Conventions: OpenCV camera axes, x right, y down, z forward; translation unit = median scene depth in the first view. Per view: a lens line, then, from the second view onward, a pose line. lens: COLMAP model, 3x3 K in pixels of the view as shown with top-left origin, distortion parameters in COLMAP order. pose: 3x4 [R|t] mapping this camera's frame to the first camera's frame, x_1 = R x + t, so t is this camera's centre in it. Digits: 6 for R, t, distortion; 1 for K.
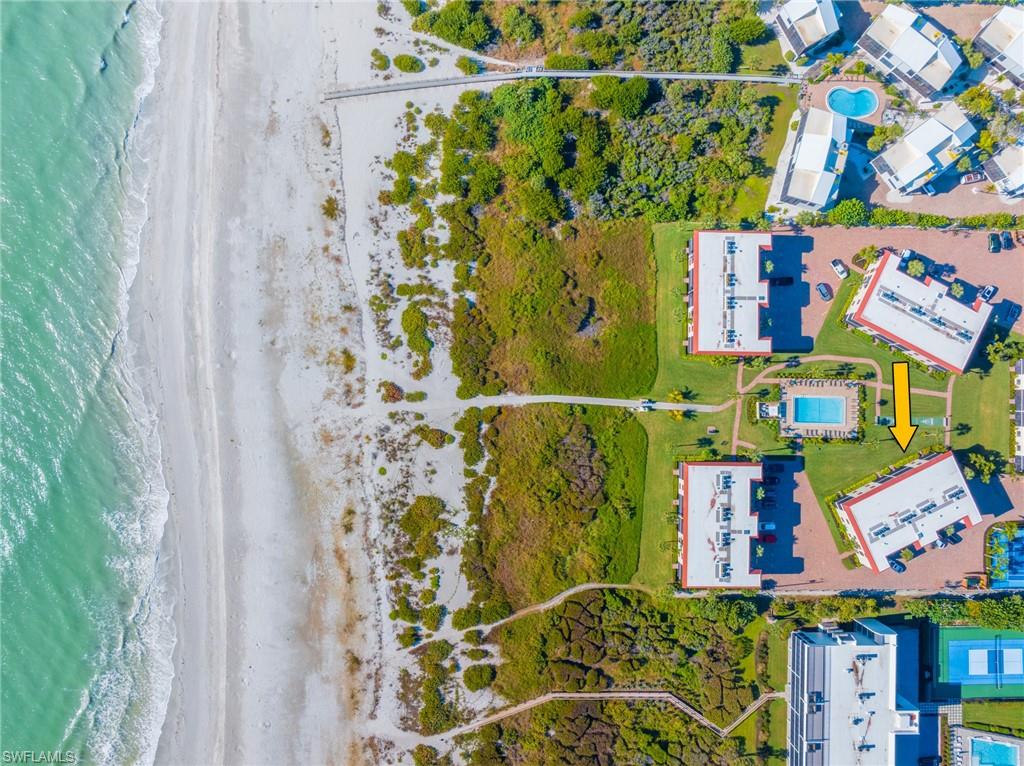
lens RADIAL K [[715.2, 0, 512.0], [0, 715.2, 383.0], [0, 0, 1]] dist [-0.038604, 0.008865]
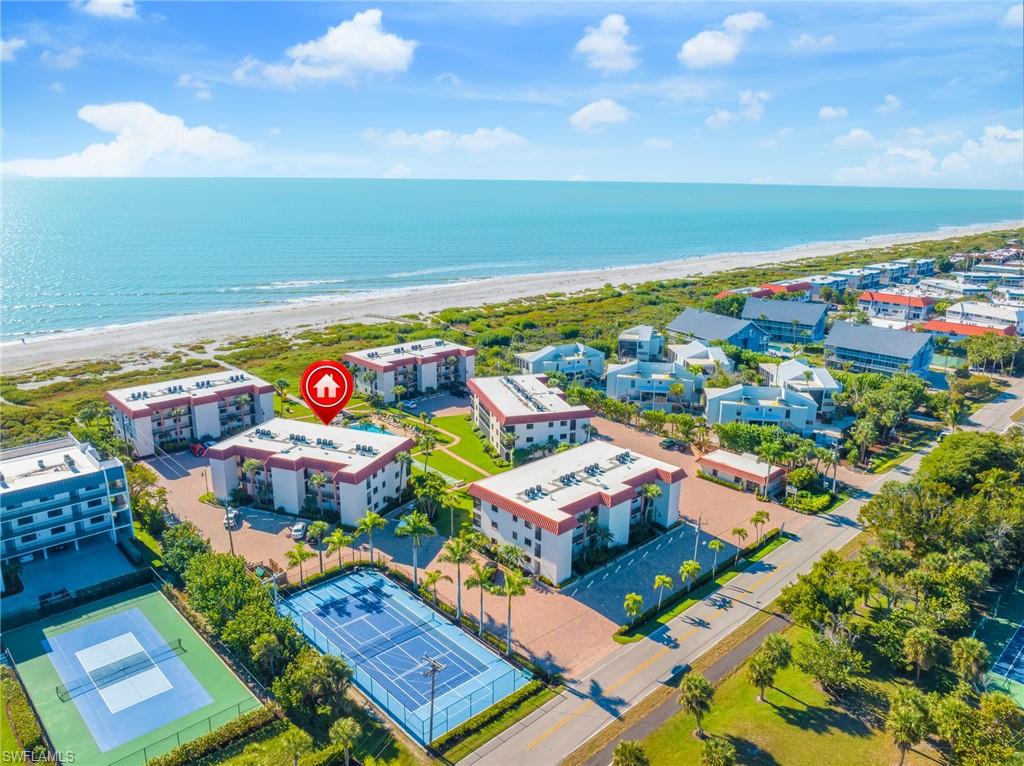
lens RADIAL K [[730.6, 0, 512.0], [0, 730.6, 383.0], [0, 0, 1]] dist [-0.006209, 0.000041]
pose [[0.691660, 0.186598, -0.697701, 1.154865], [-0.722020, 0.201558, -0.661862, 0.488620], [0.017125, 0.961538, 0.274137, 0.707537]]
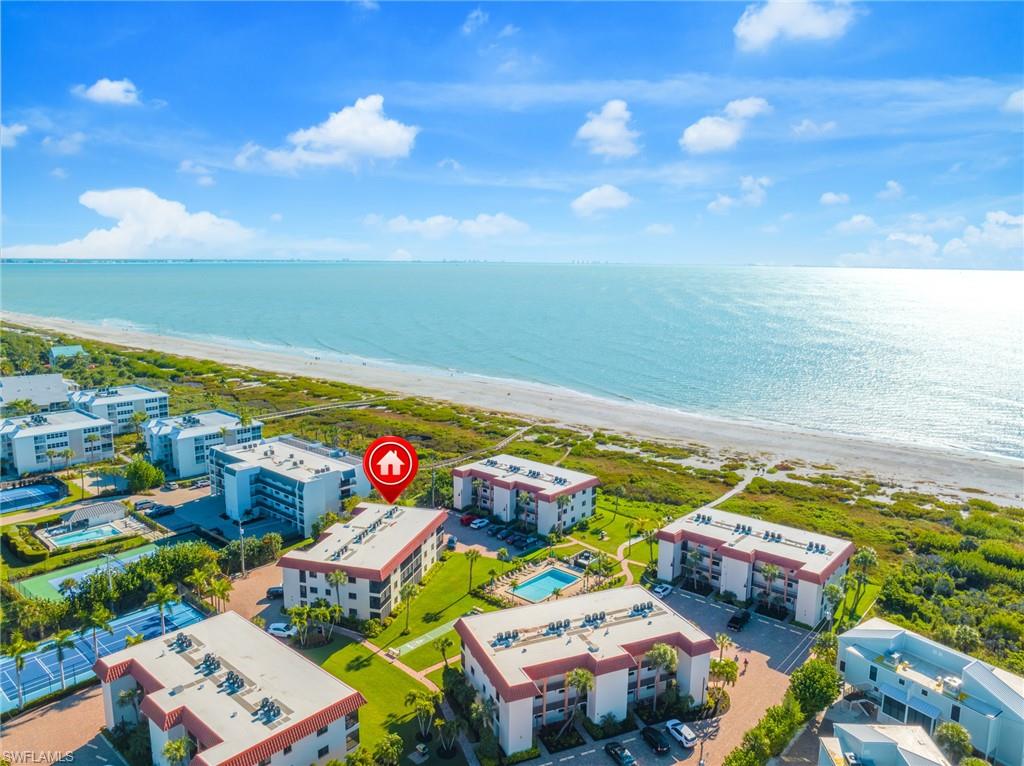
lens RADIAL K [[715.2, 0, 512.0], [0, 715.2, 383.0], [0, 0, 1]] dist [-0.038604, 0.008865]
pose [[-0.646525, 0.102797, -0.755936, 0.978772], [-0.762865, -0.095679, 0.639440, -0.377540], [-0.006594, 0.990090, 0.140279, 0.701133]]
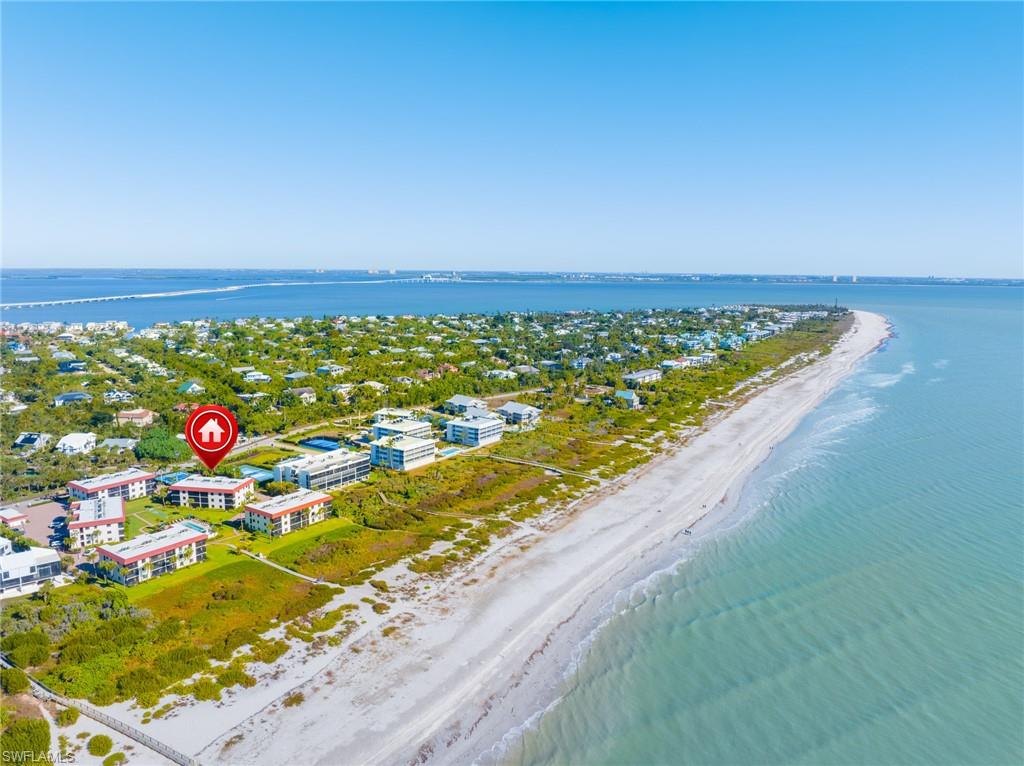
lens RADIAL K [[715.2, 0, 512.0], [0, 715.2, 383.0], [0, 0, 1]] dist [-0.038604, 0.008865]
pose [[-0.834432, -0.117447, 0.538451, -0.971575], [0.549631, -0.105795, 0.828682, -0.836086], [-0.040360, 0.987428, 0.152831, 0.419267]]
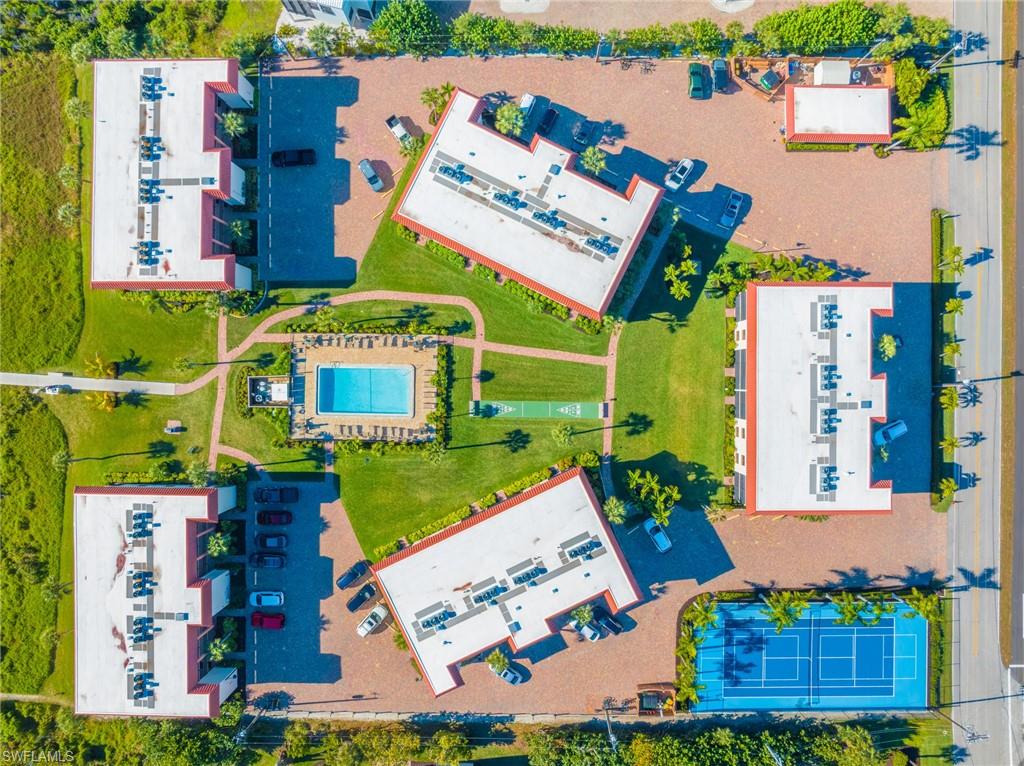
lens RADIAL K [[715.2, 0, 512.0], [0, 715.2, 383.0], [0, 0, 1]] dist [-0.038604, 0.008865]
pose [[0.999569, -0.006878, -0.028552, 0.564056], [0.007498, 0.999737, 0.021677, 0.021309], [0.028395, -0.021882, 0.999357, 0.449638]]
